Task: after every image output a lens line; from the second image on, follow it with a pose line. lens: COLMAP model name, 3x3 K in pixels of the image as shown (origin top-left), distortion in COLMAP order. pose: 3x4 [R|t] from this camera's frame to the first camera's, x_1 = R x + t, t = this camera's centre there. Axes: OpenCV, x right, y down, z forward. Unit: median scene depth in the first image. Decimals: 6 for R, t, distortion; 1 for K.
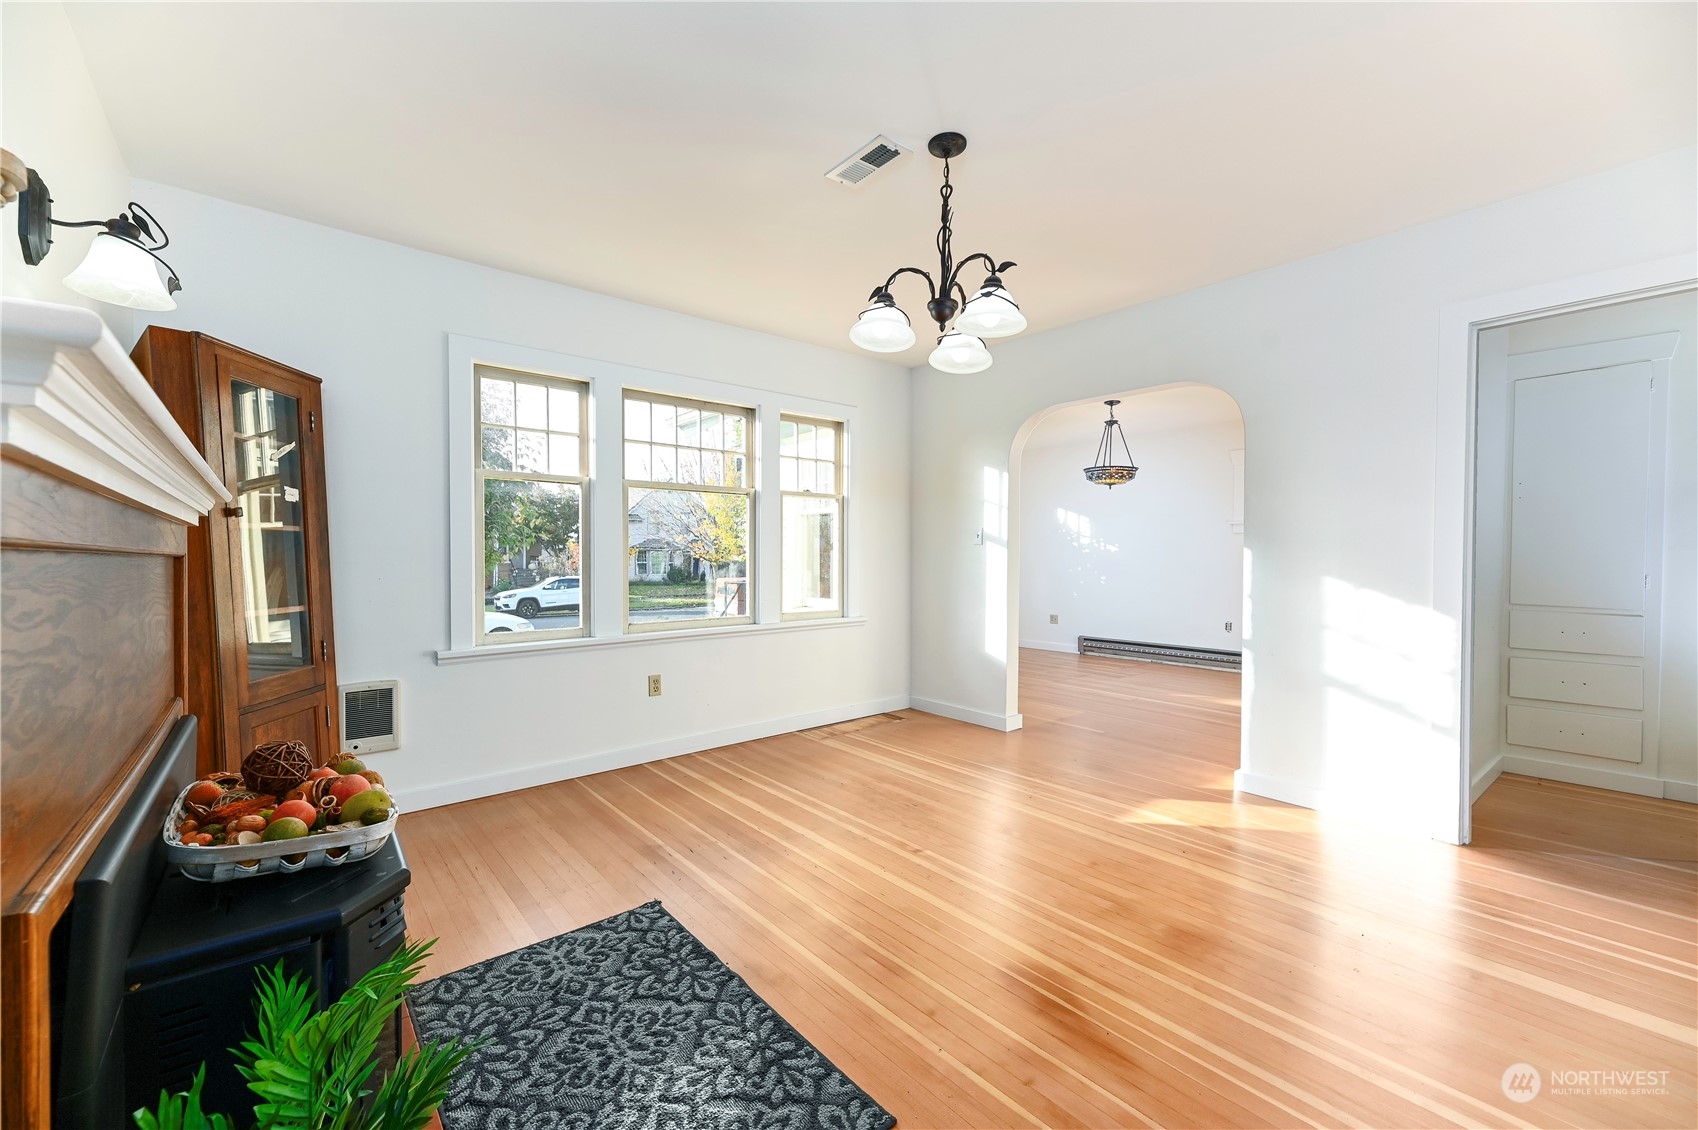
lens RADIAL K [[682.9, 0, 846.1], [0, 682.9, 565.7], [0, 0, 1]] dist [0.007605, 0.000065]
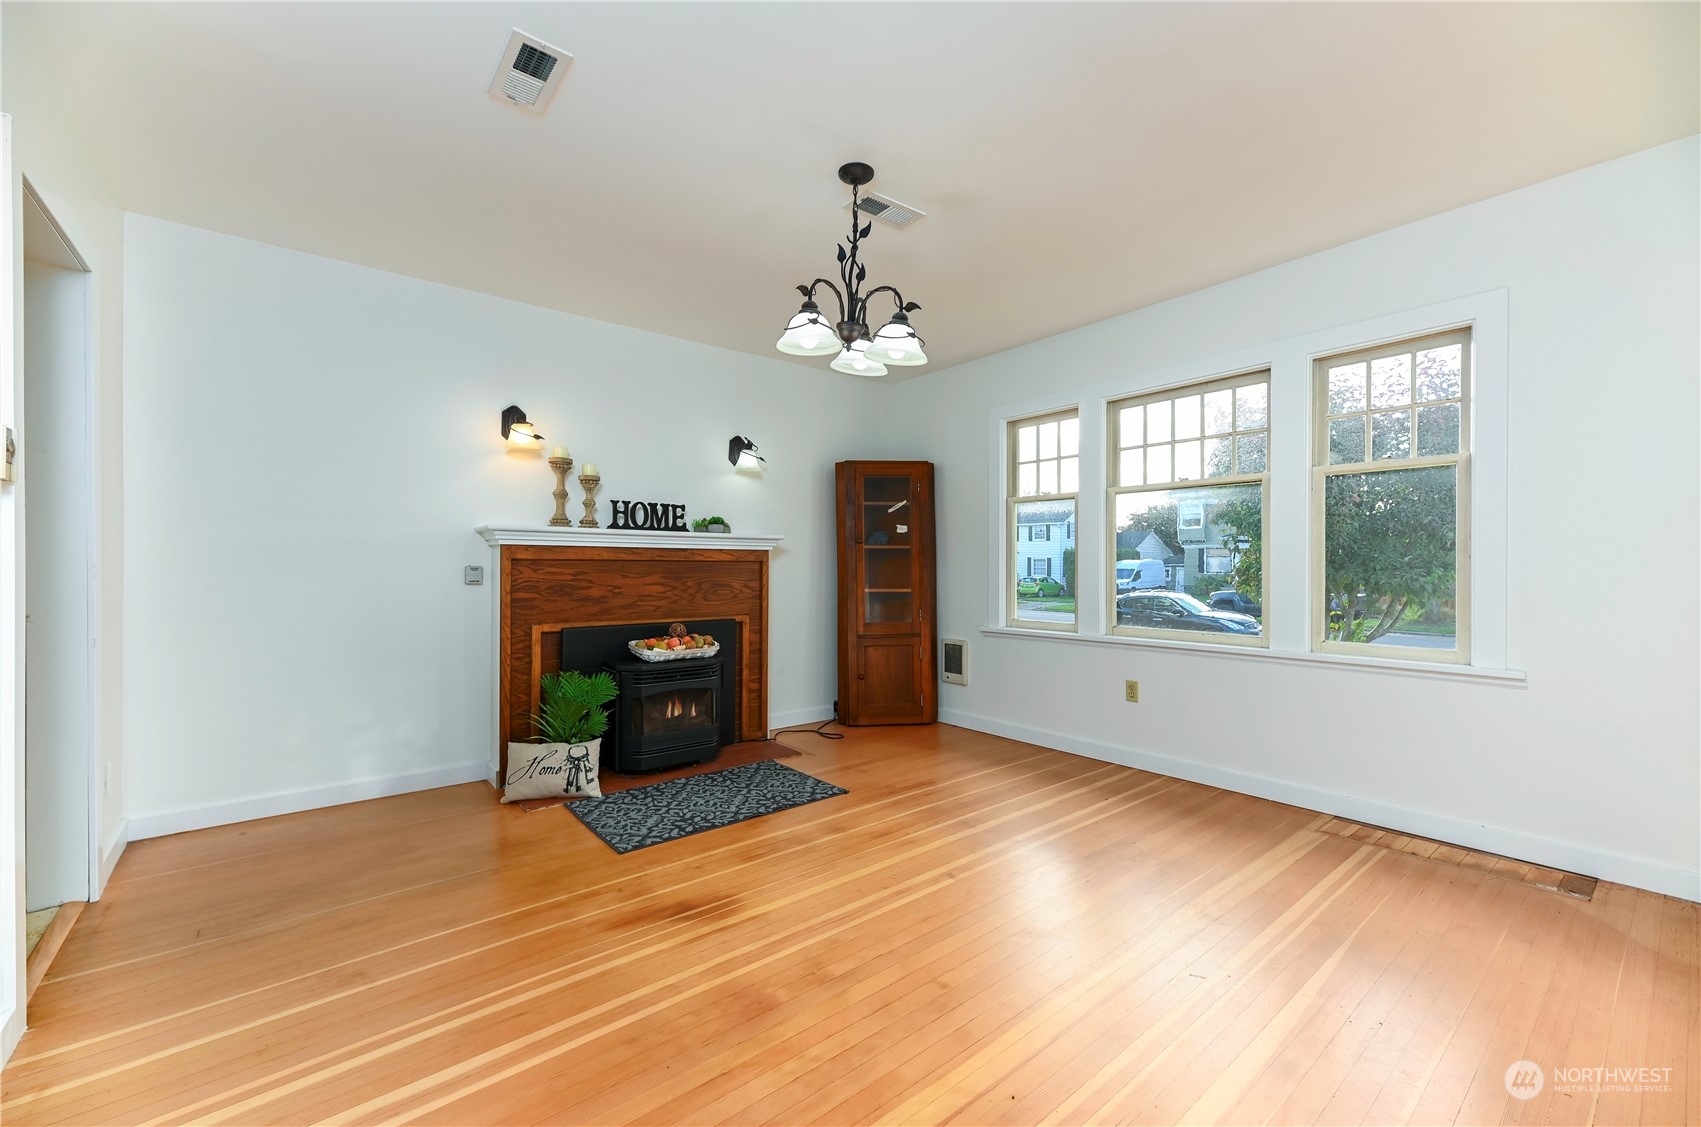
lens RADIAL K [[684.1, 0, 847.7], [0, 684.1, 566.5], [0, 0, 1]] dist [0.007605, 0.000065]
pose [[-0.014360, 0.005106, -0.999884, 1.184216], [-0.012335, 0.999910, 0.005283, -0.009303], [0.999821, 0.012410, -0.014296, 0.987106]]
